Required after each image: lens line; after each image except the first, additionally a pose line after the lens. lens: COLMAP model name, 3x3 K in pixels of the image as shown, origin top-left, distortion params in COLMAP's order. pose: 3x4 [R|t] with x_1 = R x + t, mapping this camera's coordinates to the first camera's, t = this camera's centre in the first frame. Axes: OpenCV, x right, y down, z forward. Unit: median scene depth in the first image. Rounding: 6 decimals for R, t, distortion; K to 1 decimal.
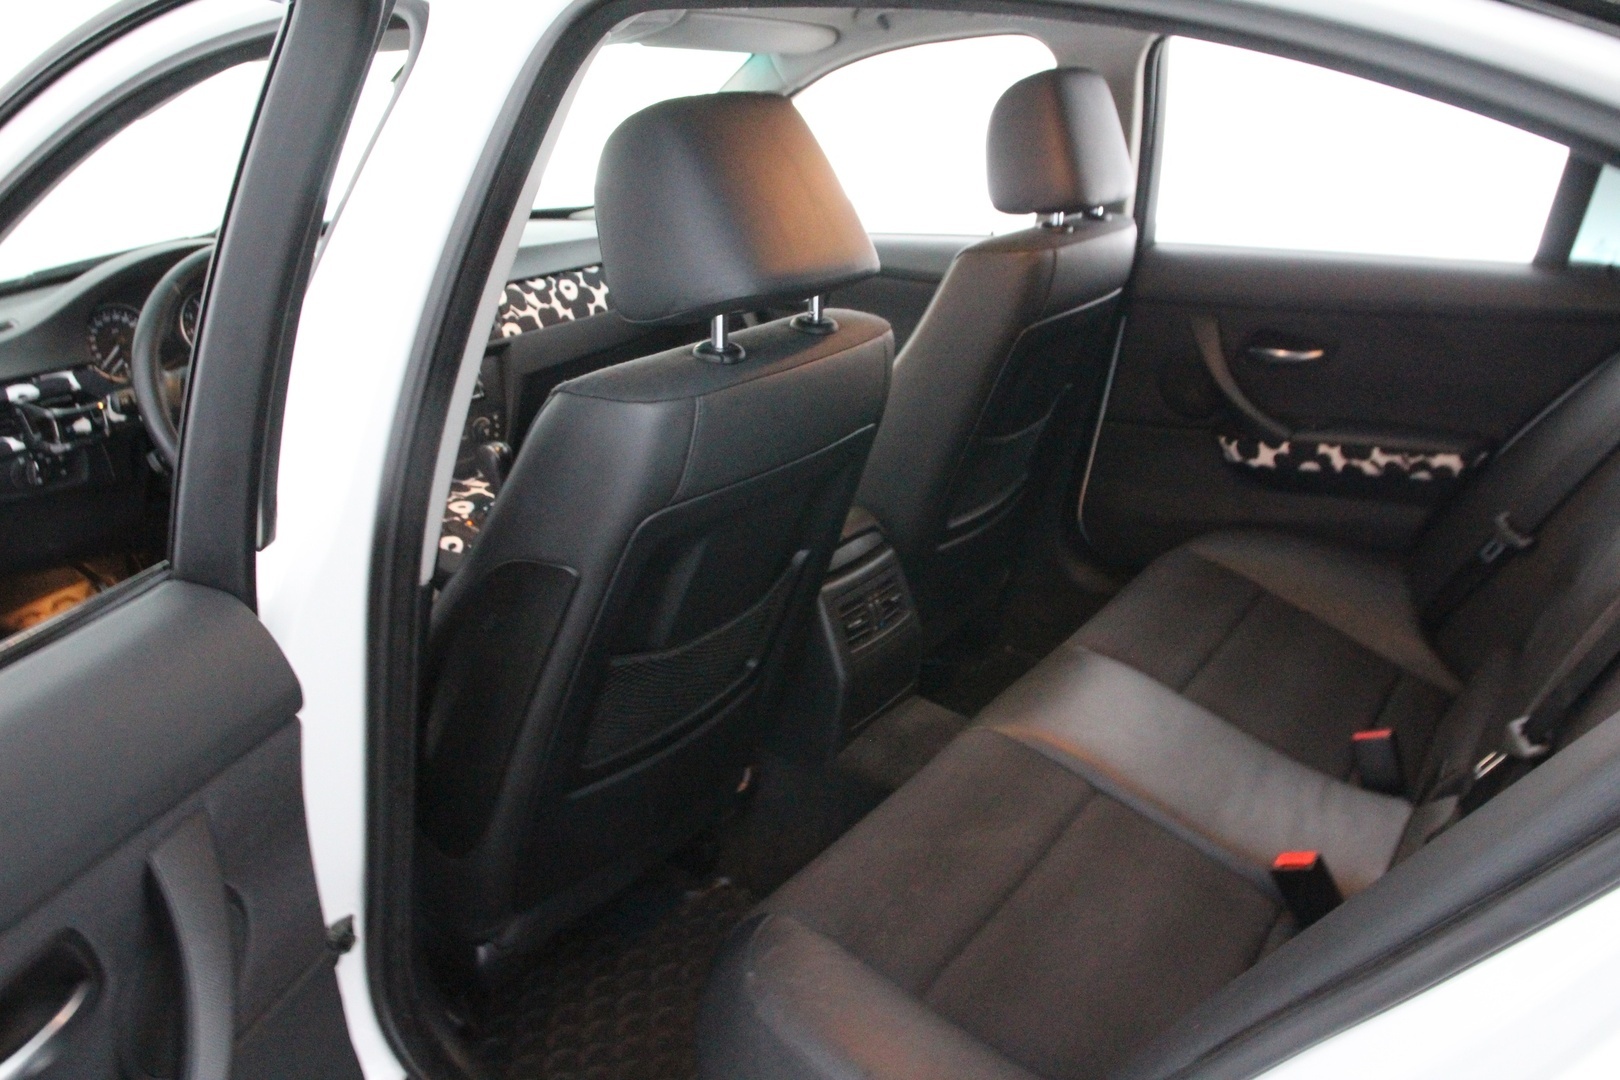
lens RADIAL K [[1325.4, 0, 810.0], [0, 1325.4, 540.0], [0, 0, 1]] dist [-0.129288, 0.159416]
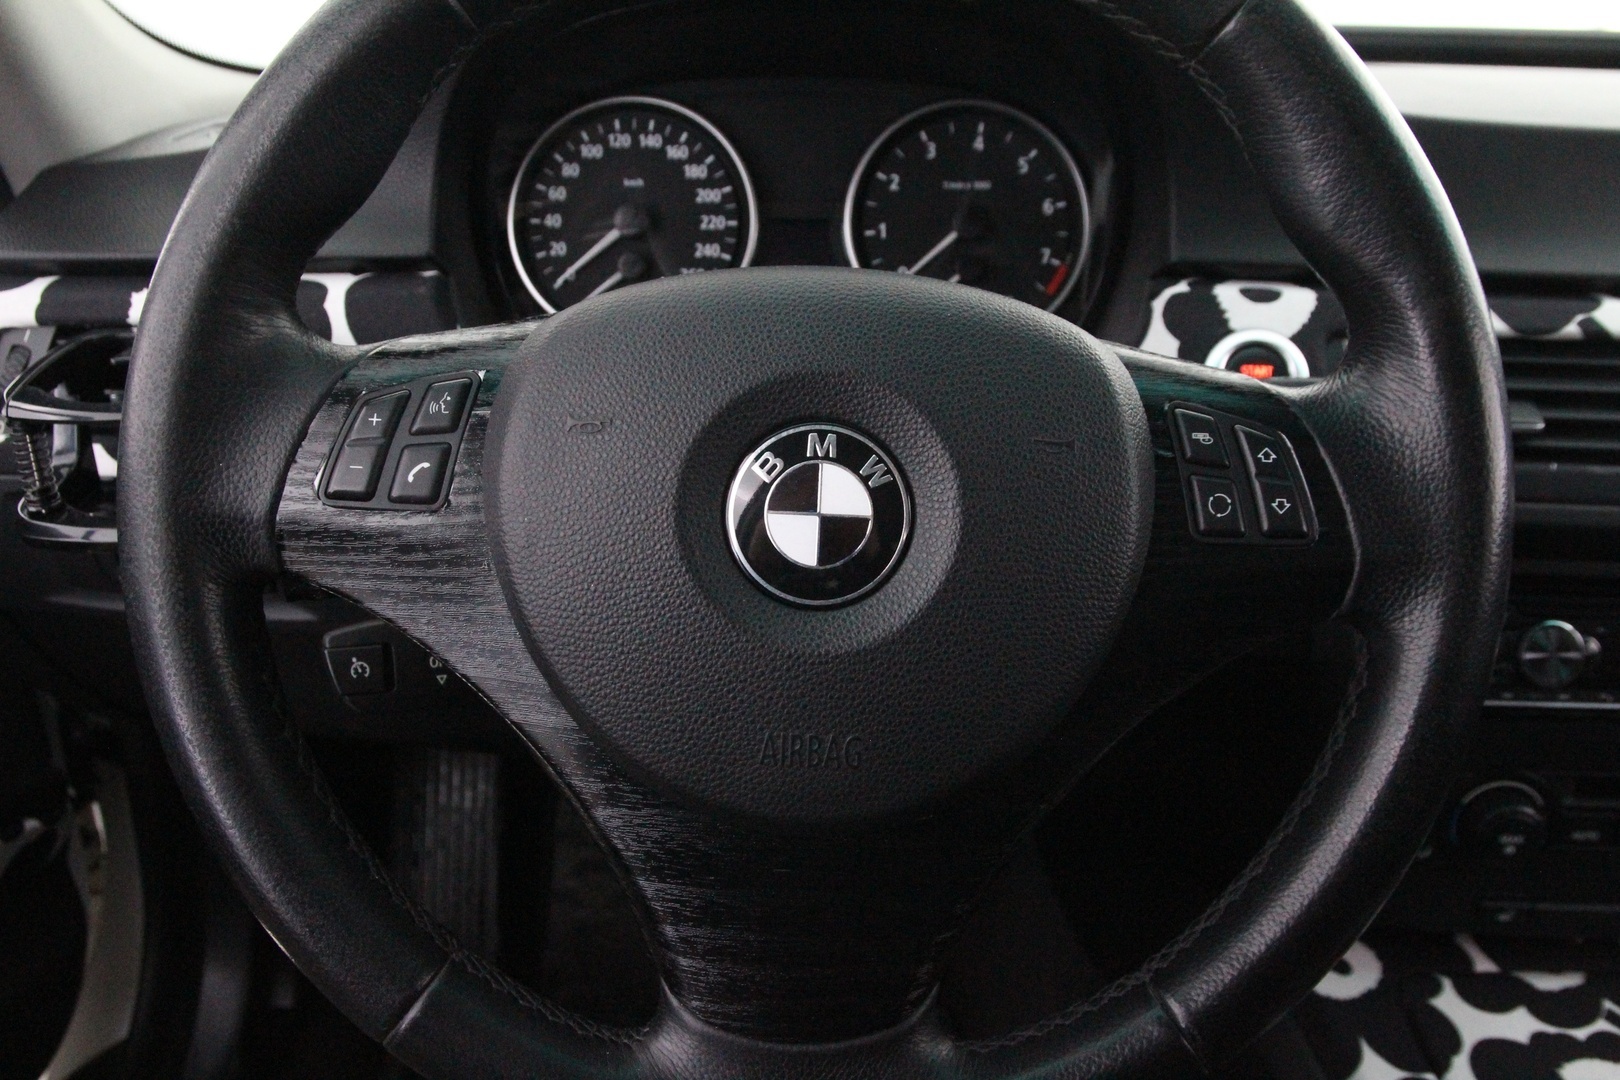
lens RADIAL K [[1371.5, 0, 810.0], [0, 1371.5, 540.0], [0, 0, 1]] dist [-0.063128, 0.017744]
pose [[0.601245, 0.314745, -0.734466, -0.191896], [-0.299391, 0.940934, 0.158138, -0.117028], [0.740857, 0.124813, 0.659964, 0.662593]]
